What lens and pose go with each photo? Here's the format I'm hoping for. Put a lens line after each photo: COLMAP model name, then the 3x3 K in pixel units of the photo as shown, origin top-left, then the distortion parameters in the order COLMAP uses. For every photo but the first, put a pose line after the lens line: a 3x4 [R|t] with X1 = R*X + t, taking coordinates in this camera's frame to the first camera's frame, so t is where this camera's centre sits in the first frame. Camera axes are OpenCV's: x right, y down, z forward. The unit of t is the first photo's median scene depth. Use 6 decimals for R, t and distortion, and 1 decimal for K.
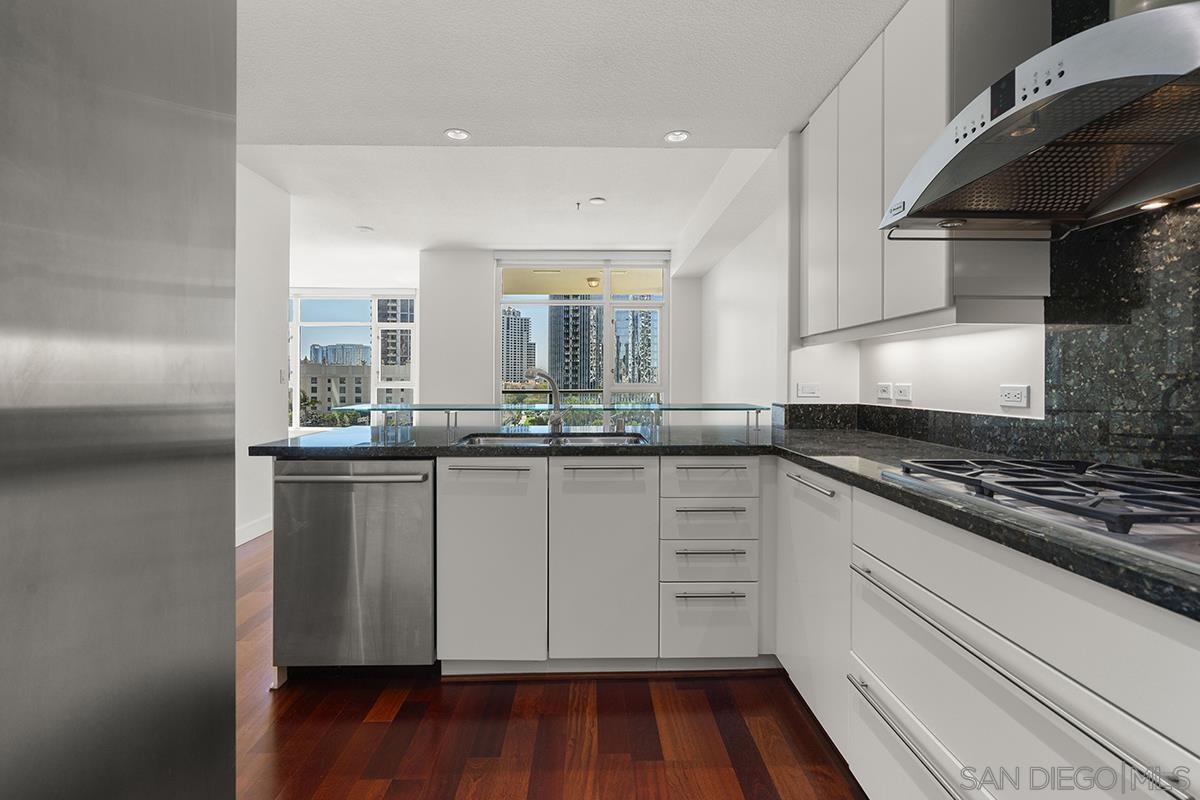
lens RADIAL K [[548.2, 0, 606.3], [0, 548.2, 387.9], [0, 0, 1]] dist [-0.011381, 0.004973]
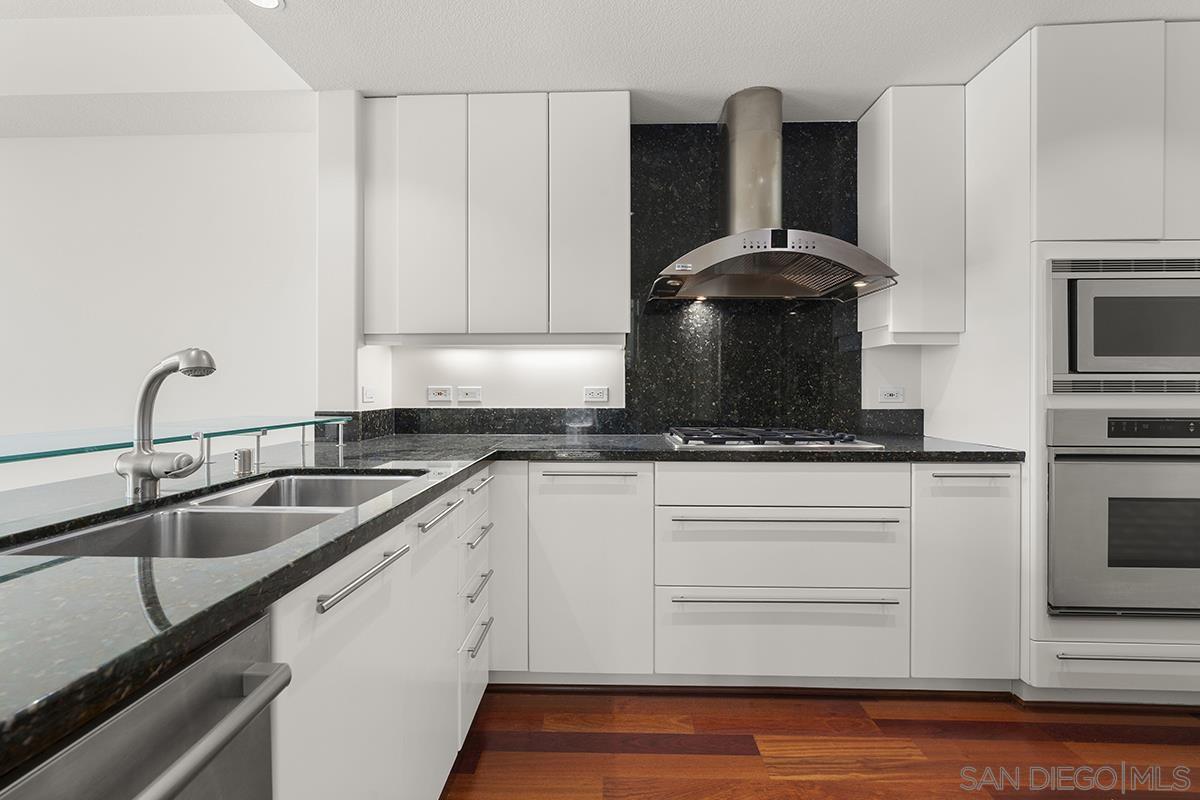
lens RADIAL K [[548.2, 0, 589.2], [0, 548.2, 390.6], [0, 0, 1]] dist [-0.011381, 0.004973]
pose [[0.068040, -0.008376, 0.997647, -0.840078], [0.012607, 0.999892, 0.007535, -0.007562], [-0.997603, 0.012065, 0.068139, 1.008842]]
